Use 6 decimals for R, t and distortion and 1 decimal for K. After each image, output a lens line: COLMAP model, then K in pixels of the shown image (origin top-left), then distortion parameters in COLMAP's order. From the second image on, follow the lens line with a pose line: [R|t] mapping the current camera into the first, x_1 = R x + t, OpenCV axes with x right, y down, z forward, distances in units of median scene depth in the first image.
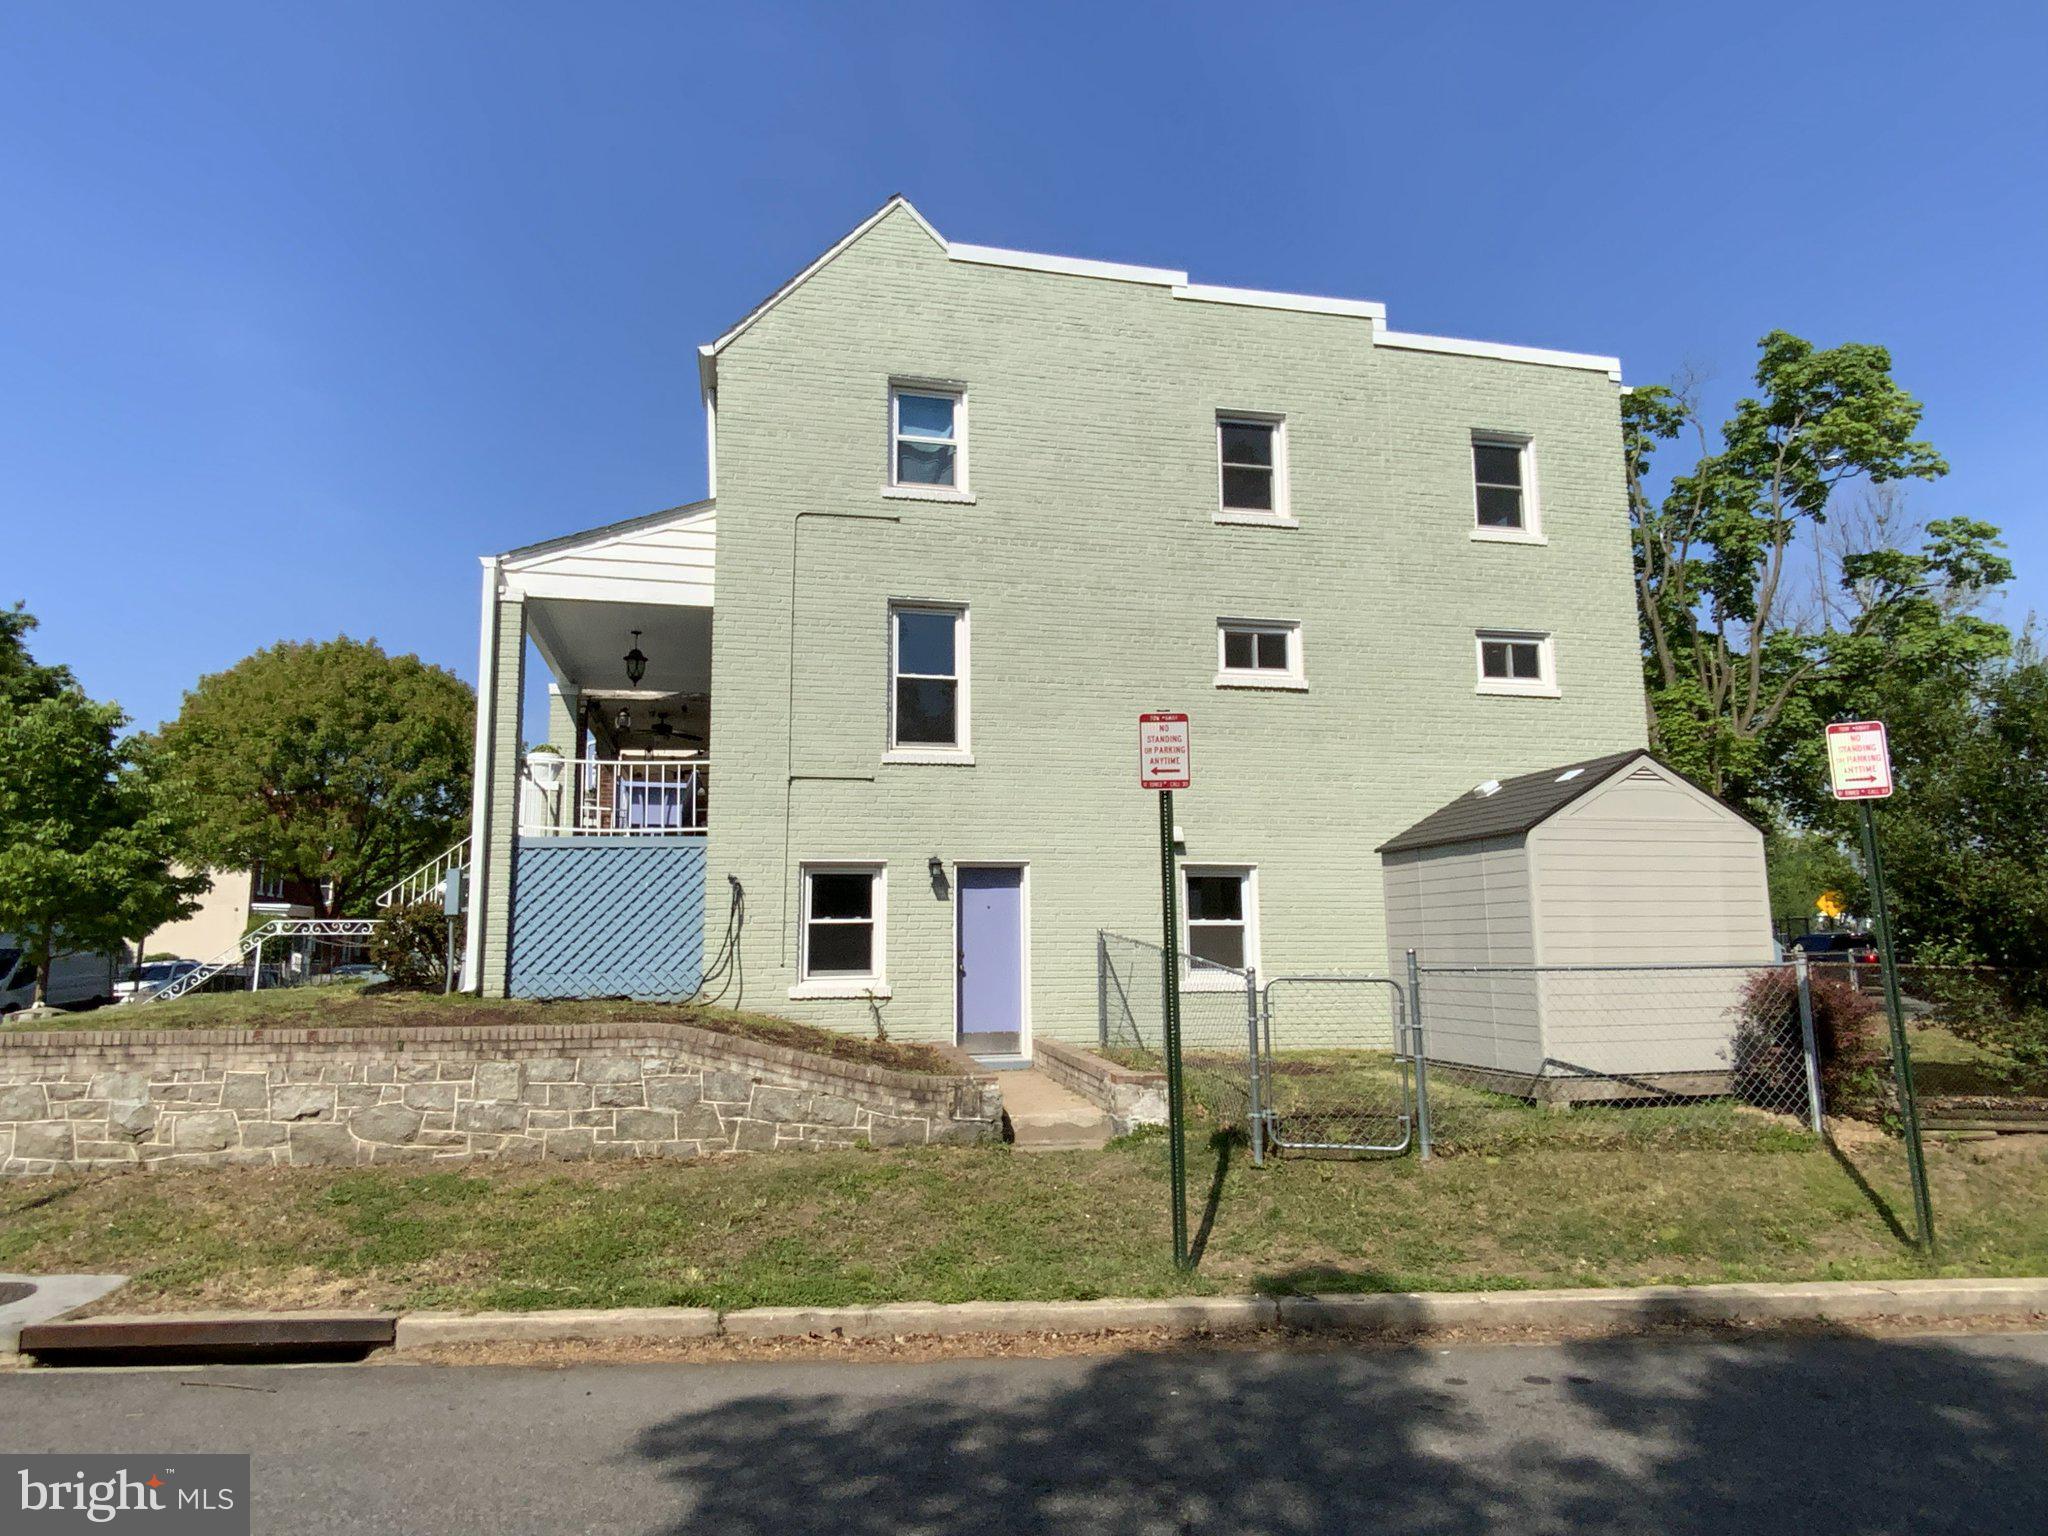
lens RADIAL K [[1274.5, 0, 1067.5], [0, 1274.5, 769.1], [0, 0, 1]] dist [0.086195, -0.093666]
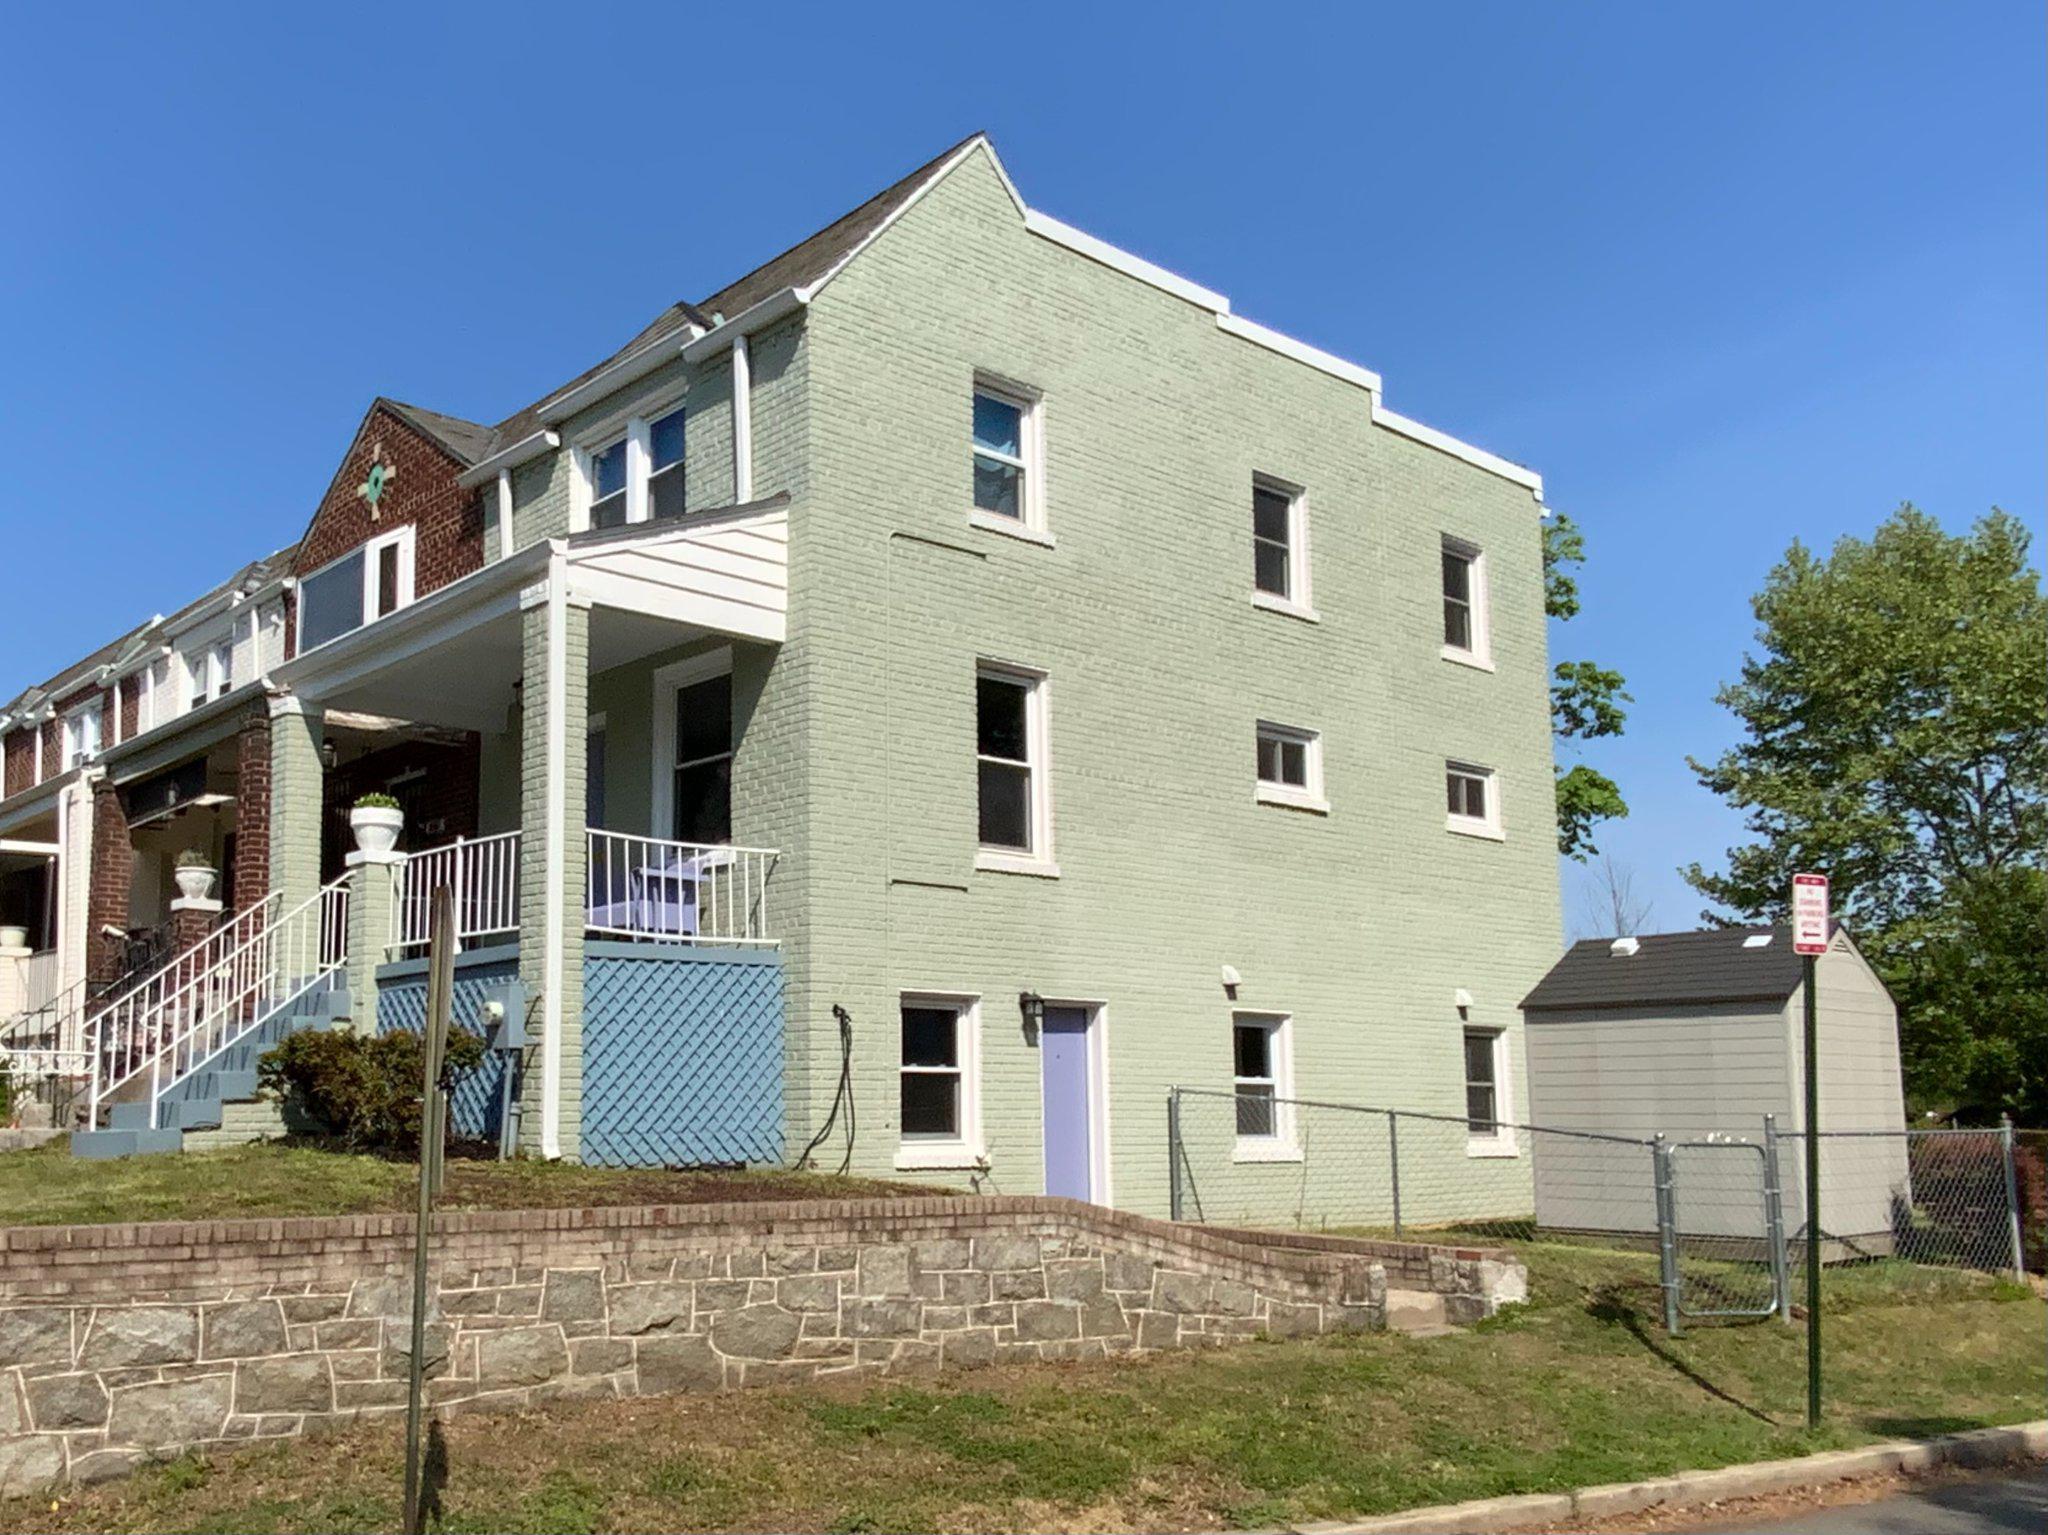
lens RADIAL K [[1816.6, 0, 1026.4], [0, 1816.6, 856.0], [0, 0, 1]] dist [0.204688, -0.516744]
pose [[0.883748, 0.074592, 0.461980, -0.880216], [-0.073627, 0.997082, -0.020145, 0.010884], [-0.462134, -0.016211, 0.886662, -0.002400]]
